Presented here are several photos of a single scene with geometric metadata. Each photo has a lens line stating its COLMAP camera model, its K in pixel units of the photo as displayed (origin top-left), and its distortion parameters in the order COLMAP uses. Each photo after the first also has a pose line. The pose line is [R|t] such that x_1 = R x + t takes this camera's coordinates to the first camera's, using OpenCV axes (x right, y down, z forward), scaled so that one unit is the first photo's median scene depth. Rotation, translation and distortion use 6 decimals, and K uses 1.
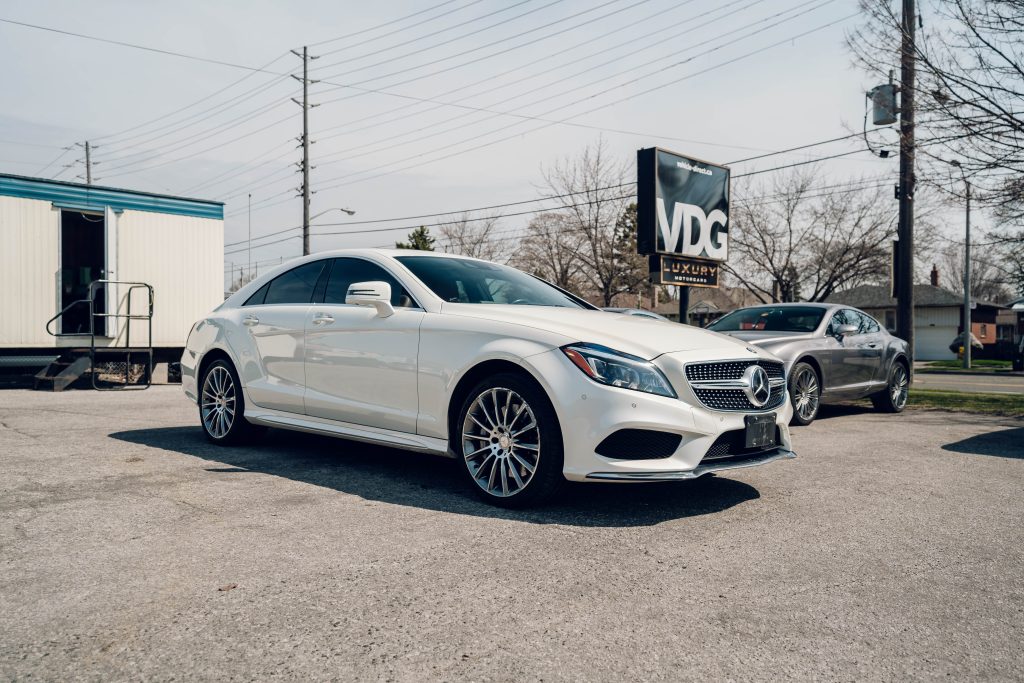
lens RADIAL K [[850.3, 0, 511.2], [0, 850.3, 343.0], [0, 0, 1]] dist [0.000684, 0.003402]
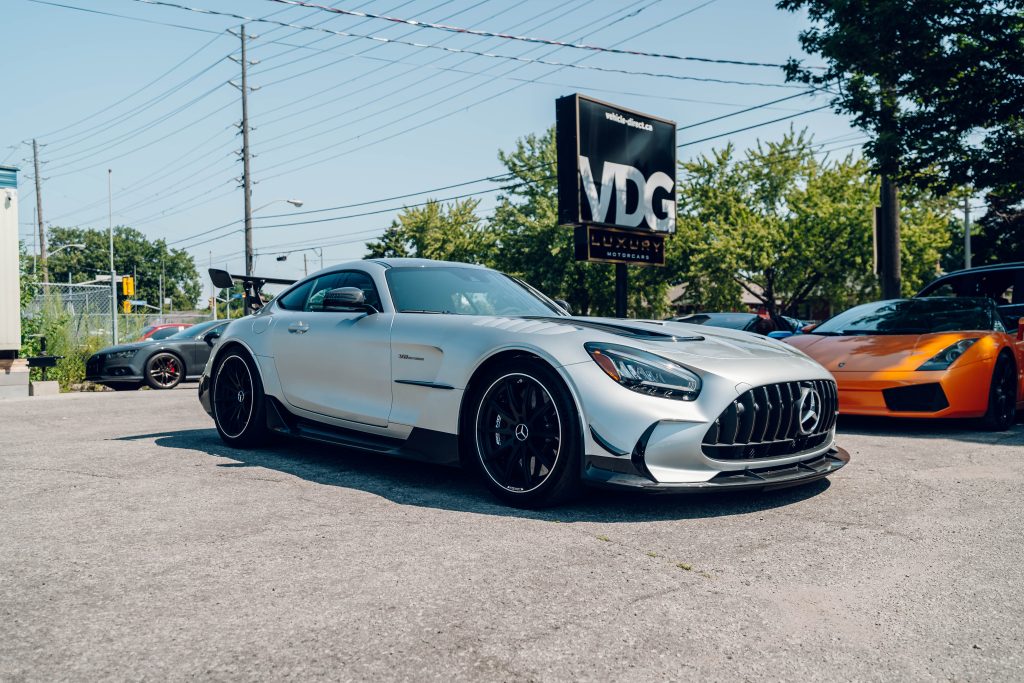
lens RADIAL K [[845.6, 0, 508.5], [0, 845.6, 341.1], [0, 0, 1]] dist [0.002762, 0.007497]
pose [[0.999689, -0.023561, -0.008146, 0.095924], [0.023548, 0.999721, -0.001758, 0.006808], [0.008185, 0.001566, 0.999965, 0.168589]]
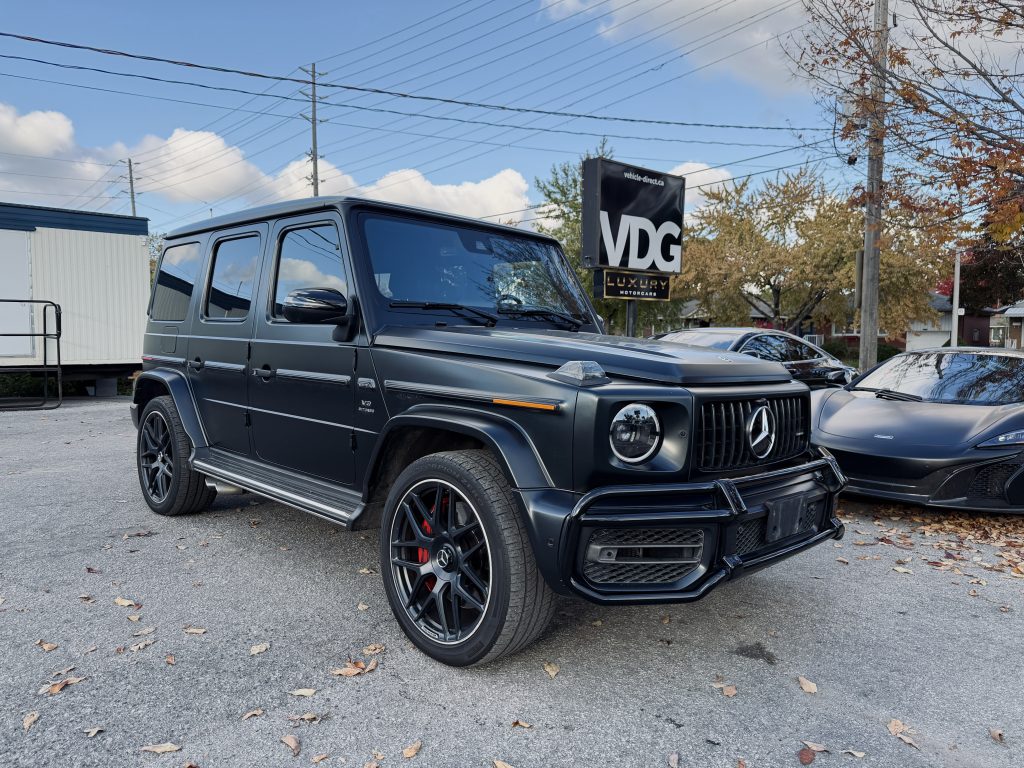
lens RADIAL K [[757.5, 0, 506.5], [0, 757.5, 400.1], [0, 0, 1]] dist [0.099289, -0.153915]
pose [[0.998384, 0.005080, -0.056598, 0.104130], [-0.000717, 0.997042, 0.076854, -0.017744], [0.056821, -0.076689, 0.995435, 0.088157]]
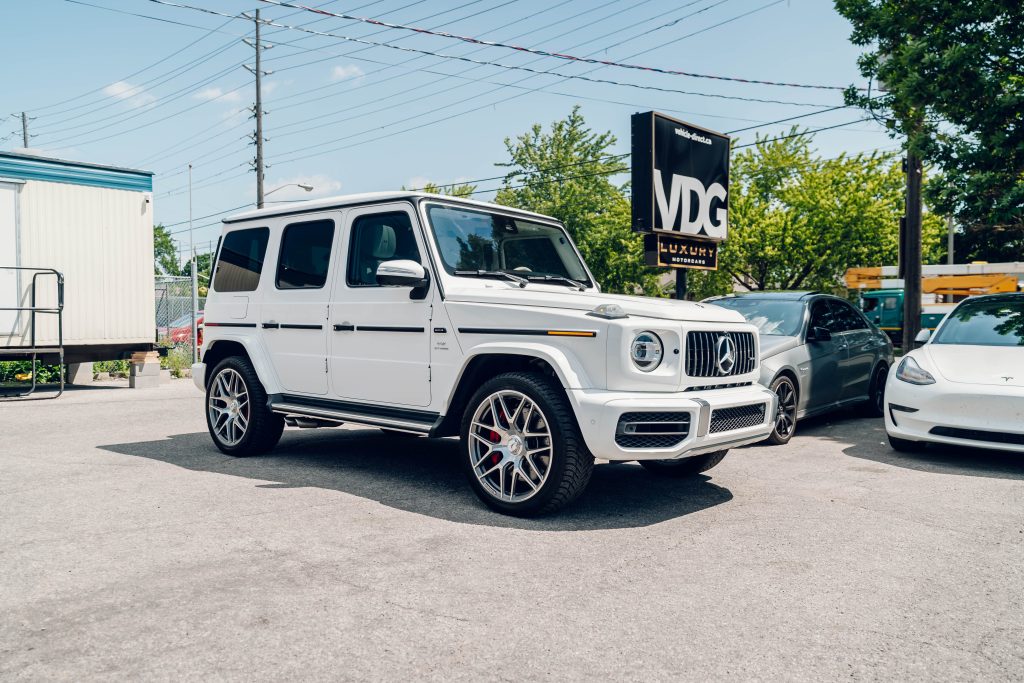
lens RADIAL K [[845.6, 0, 508.5], [0, 845.6, 341.1], [0, 0, 1]] dist [0.002762, 0.007497]
pose [[0.999105, -0.006843, 0.041739, -0.016246], [0.005831, 0.999687, 0.024316, -0.012489], [-0.041893, -0.024051, 0.998833, 0.110435]]
